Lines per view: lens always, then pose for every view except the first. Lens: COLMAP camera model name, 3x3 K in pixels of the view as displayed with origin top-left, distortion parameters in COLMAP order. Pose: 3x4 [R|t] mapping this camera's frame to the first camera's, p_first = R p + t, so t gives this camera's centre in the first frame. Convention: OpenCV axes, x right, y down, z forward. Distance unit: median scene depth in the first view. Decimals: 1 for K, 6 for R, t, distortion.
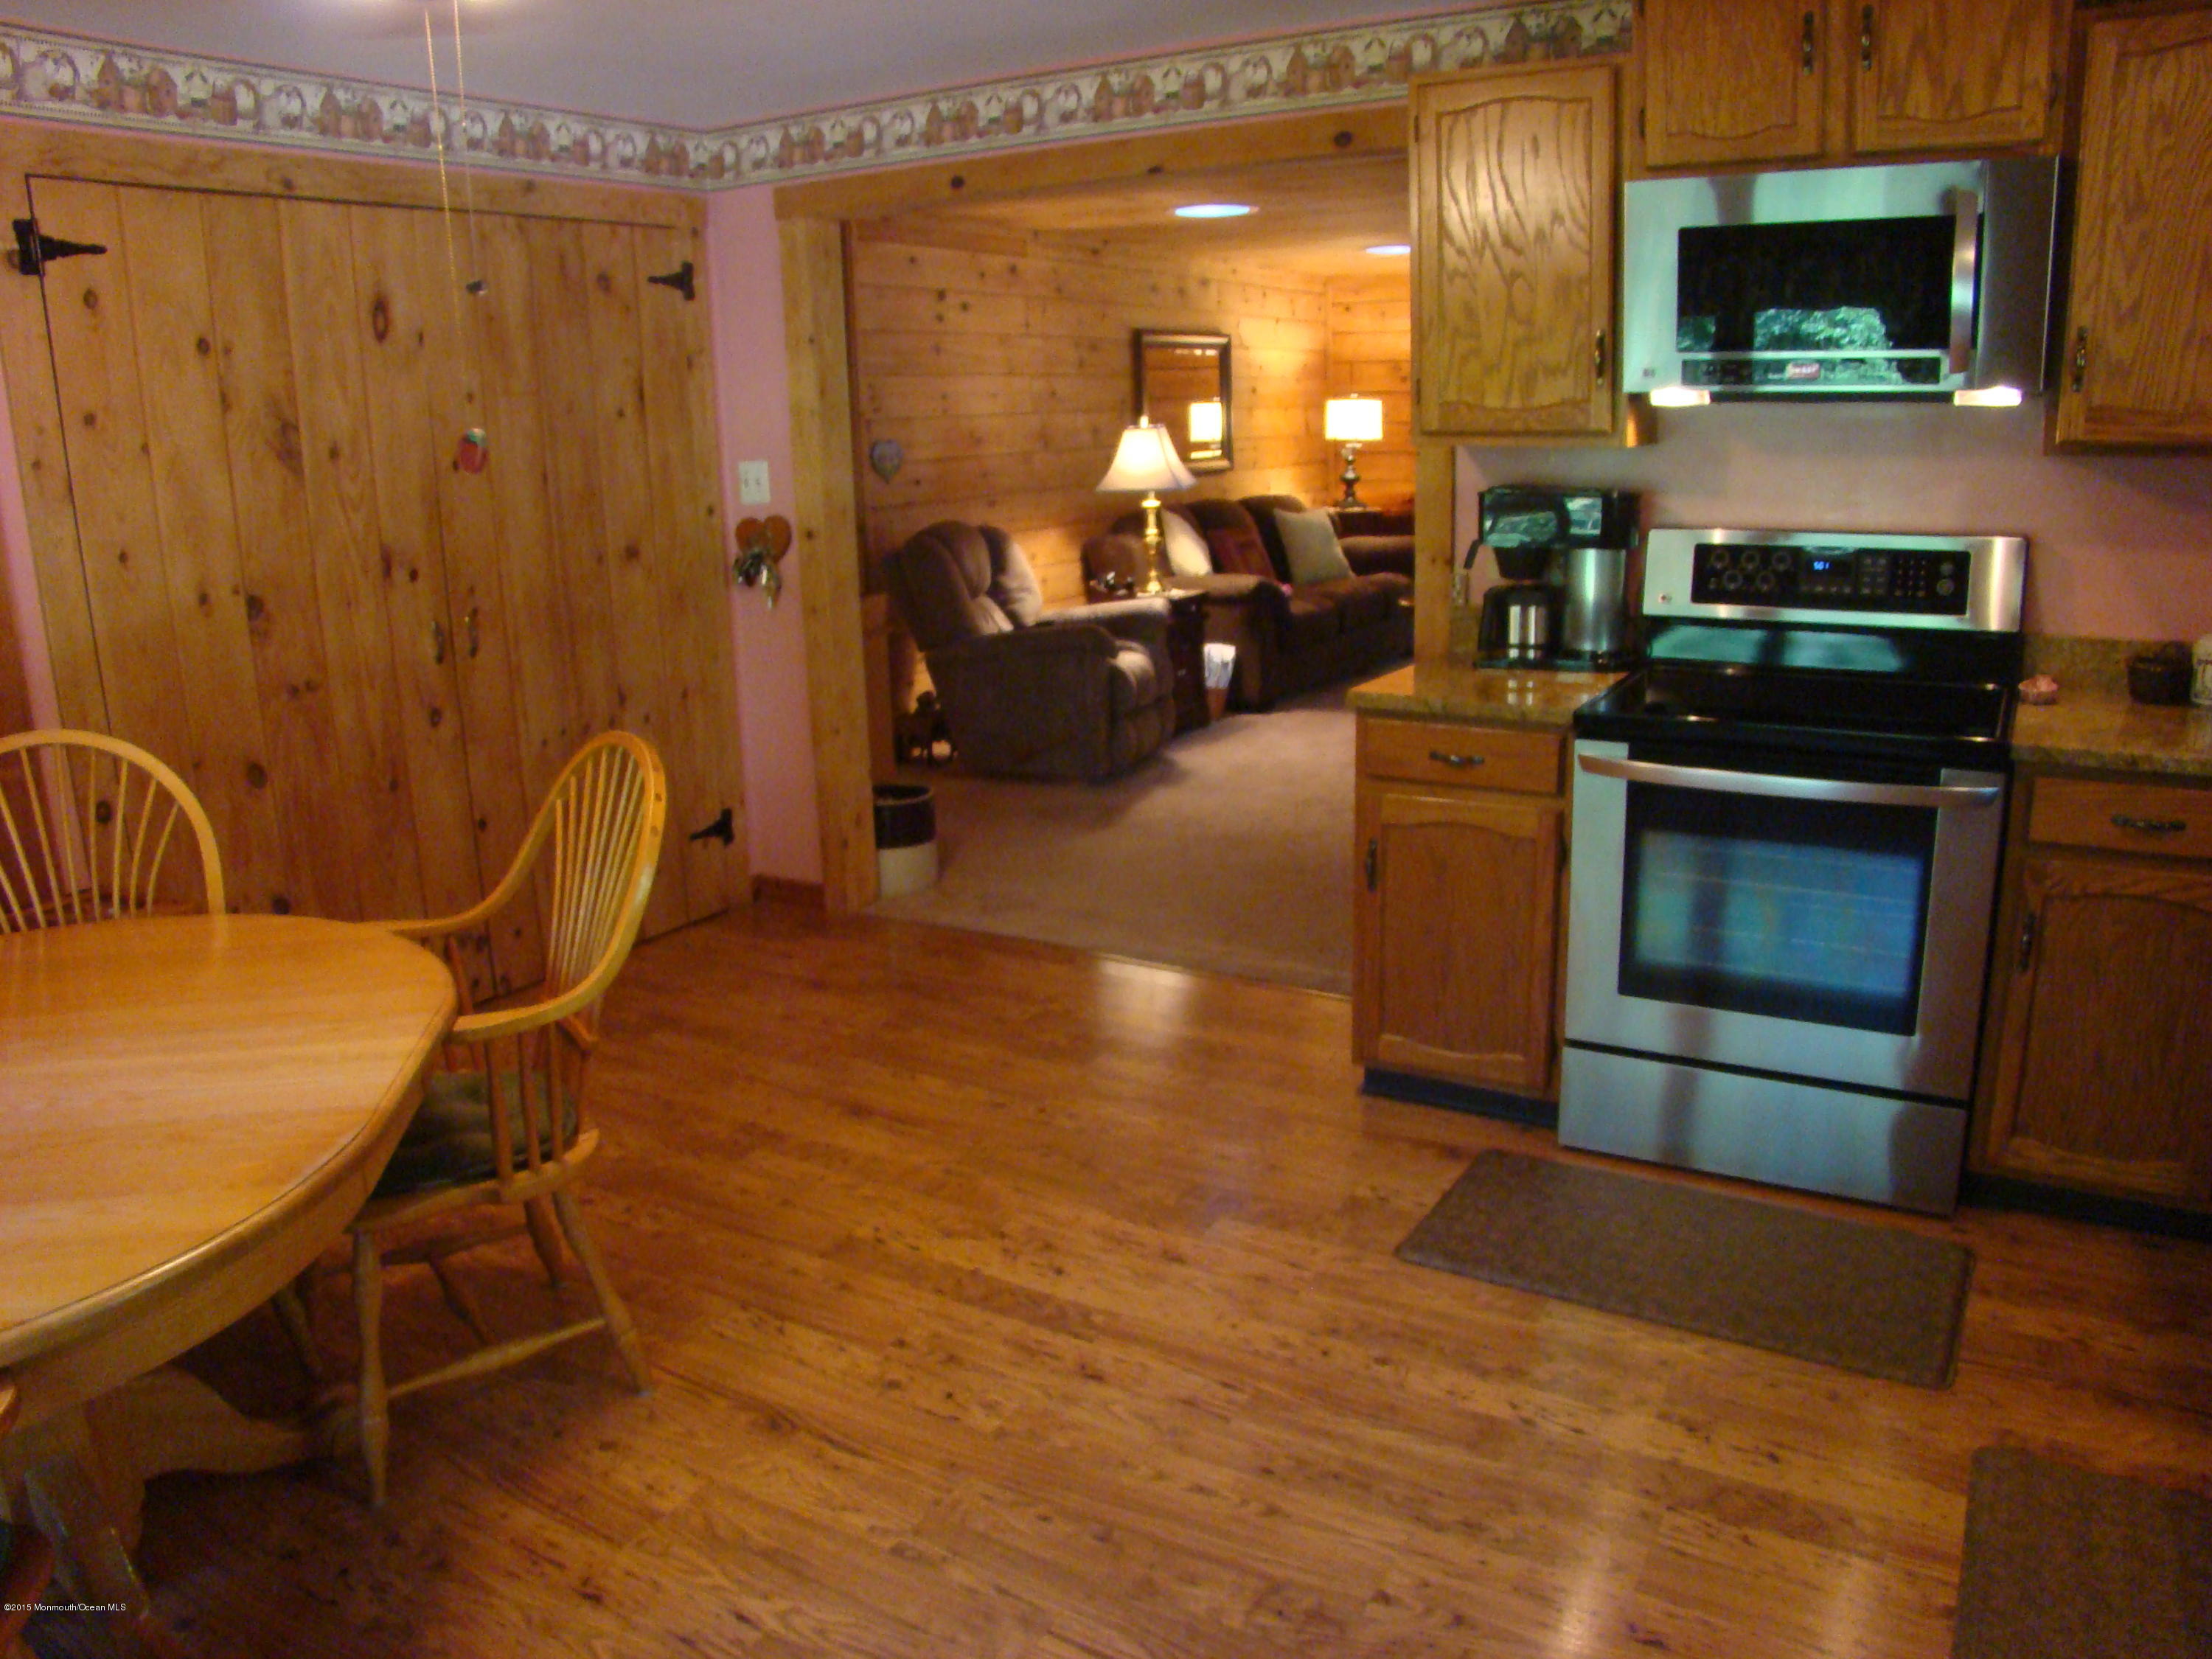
lens RADIAL K [[1640.4, 0, 1079.0], [0, 1640.4, 836.9], [0, 0, 1]] dist [-0.192560, 0.101462]
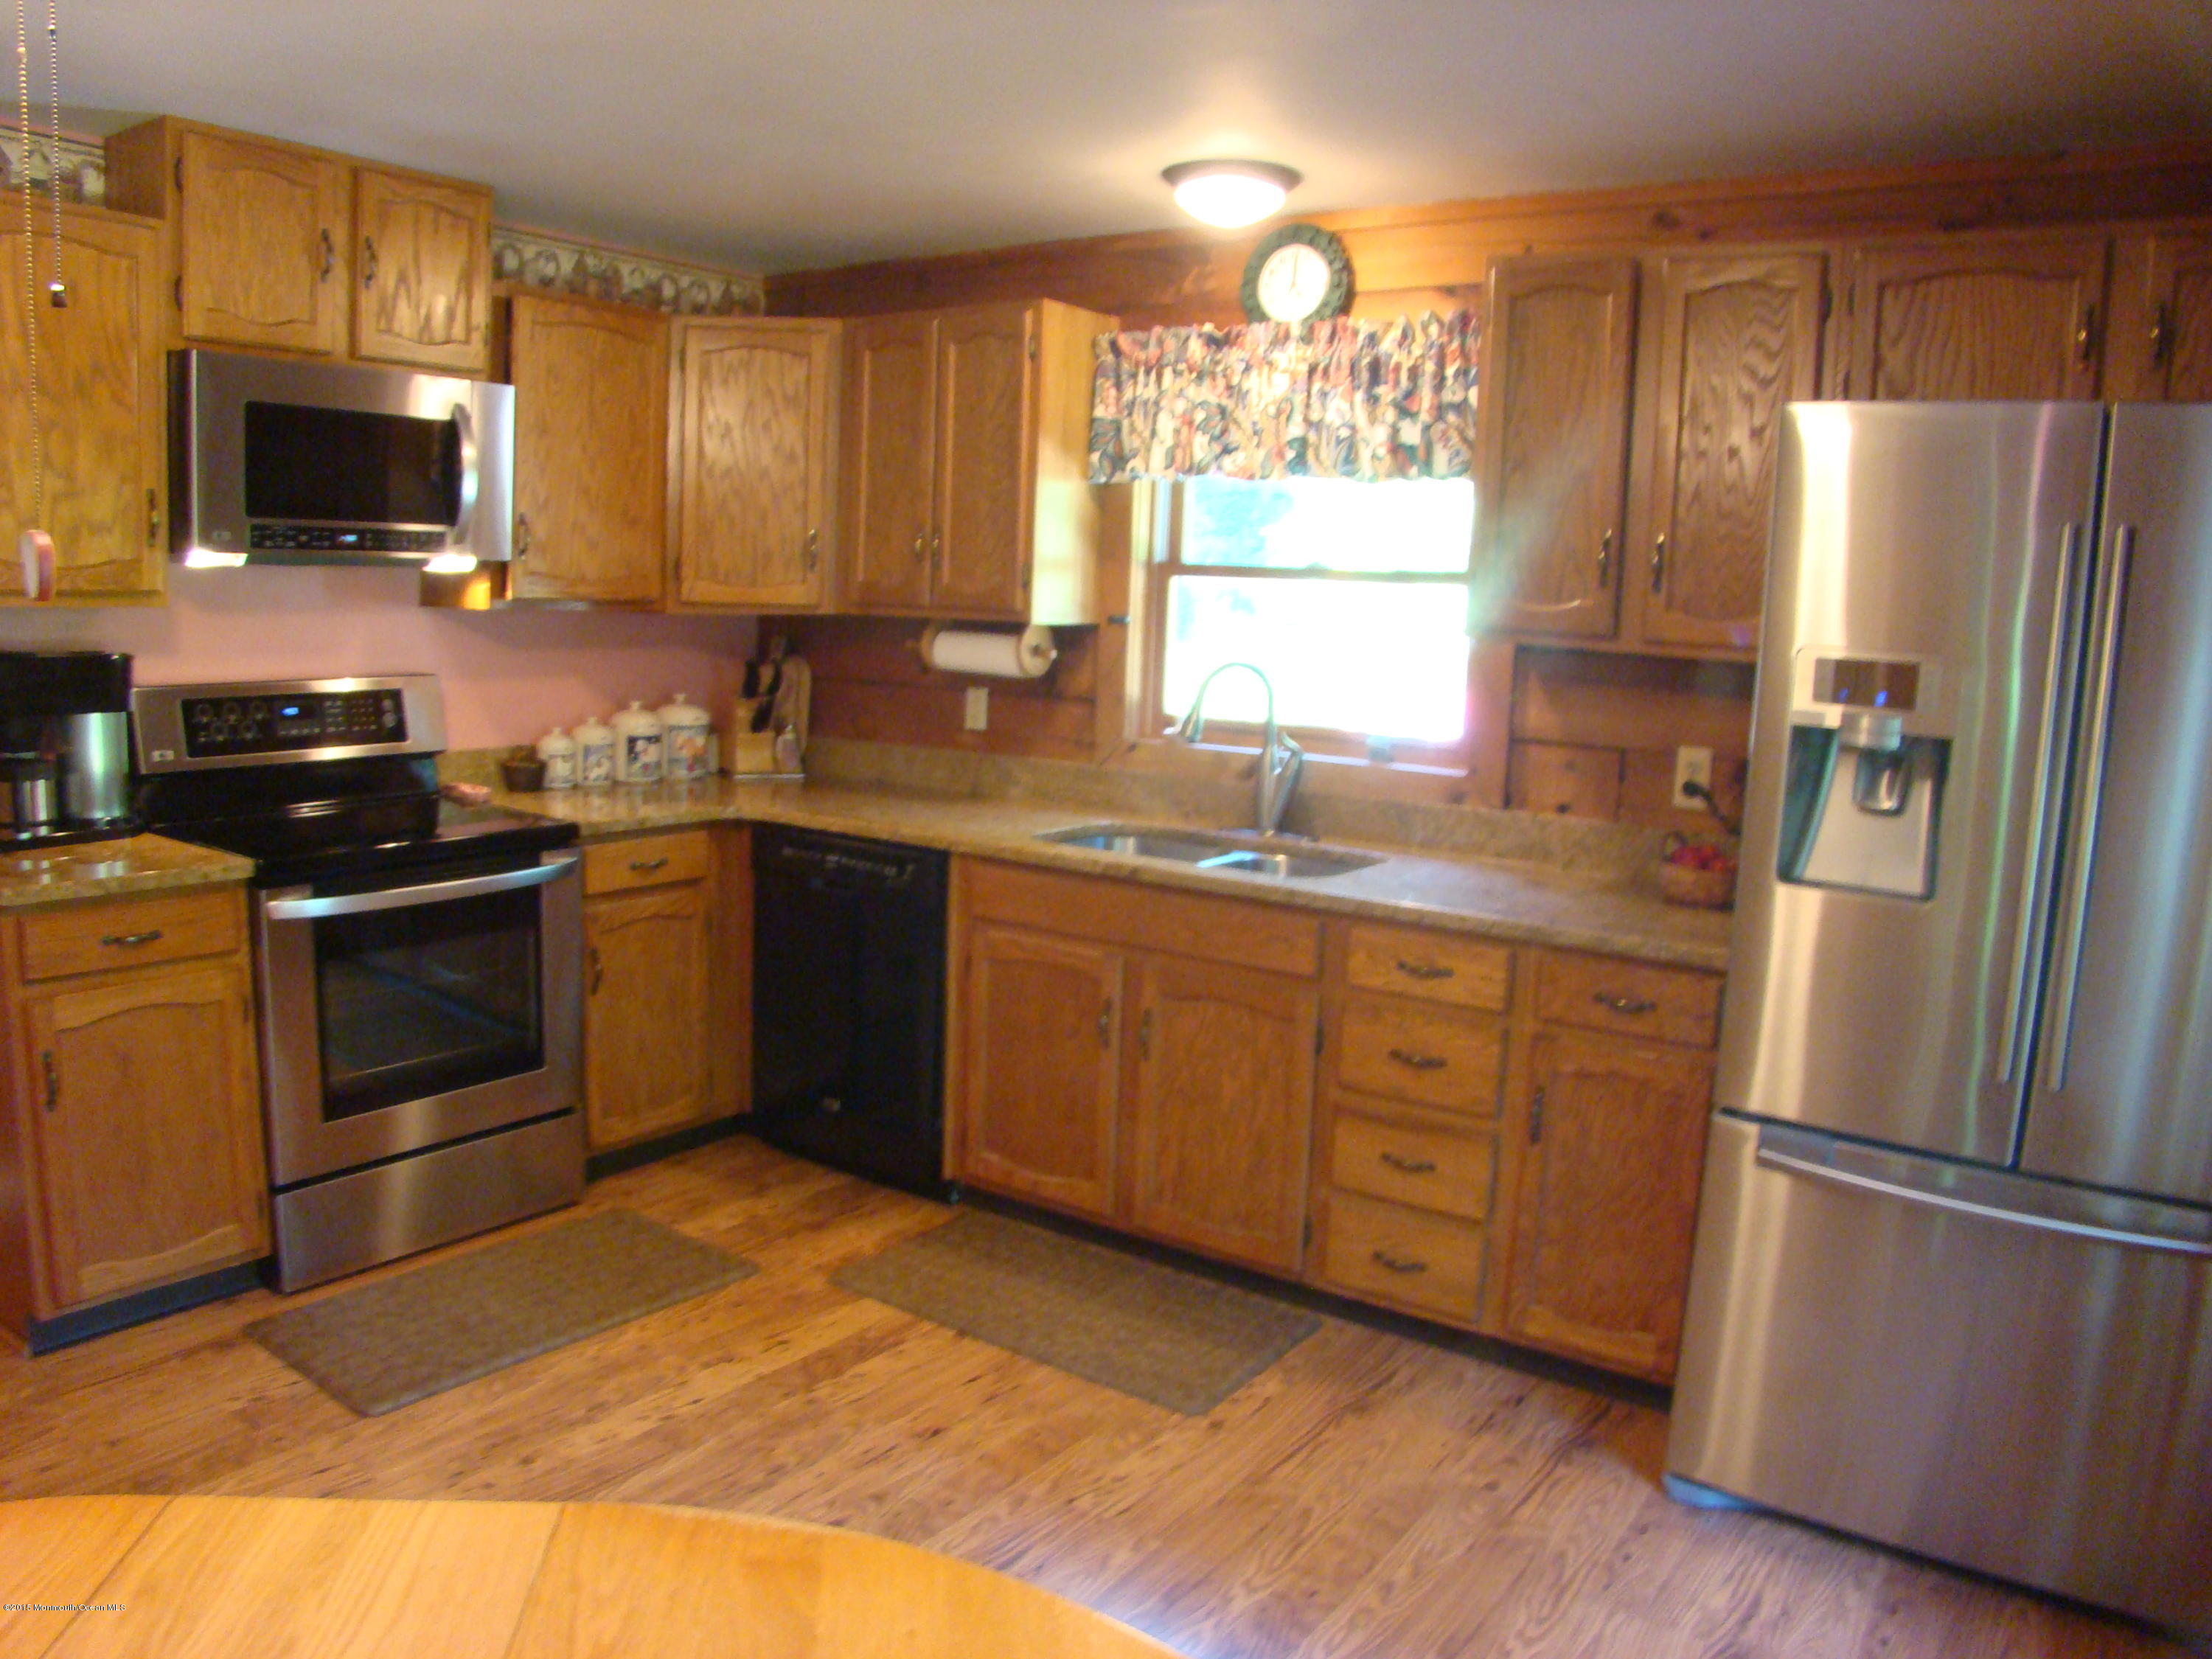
lens RADIAL K [[1619.5, 0, 1105.6], [0, 1619.5, 853.9], [0, 0, 1]] dist [-0.159642, 0.096389]
pose [[0.074195, -0.128653, 0.988910, -0.627248], [0.212168, 0.970977, 0.110401, -0.079053], [-0.974413, 0.201624, 0.099337, 0.371901]]
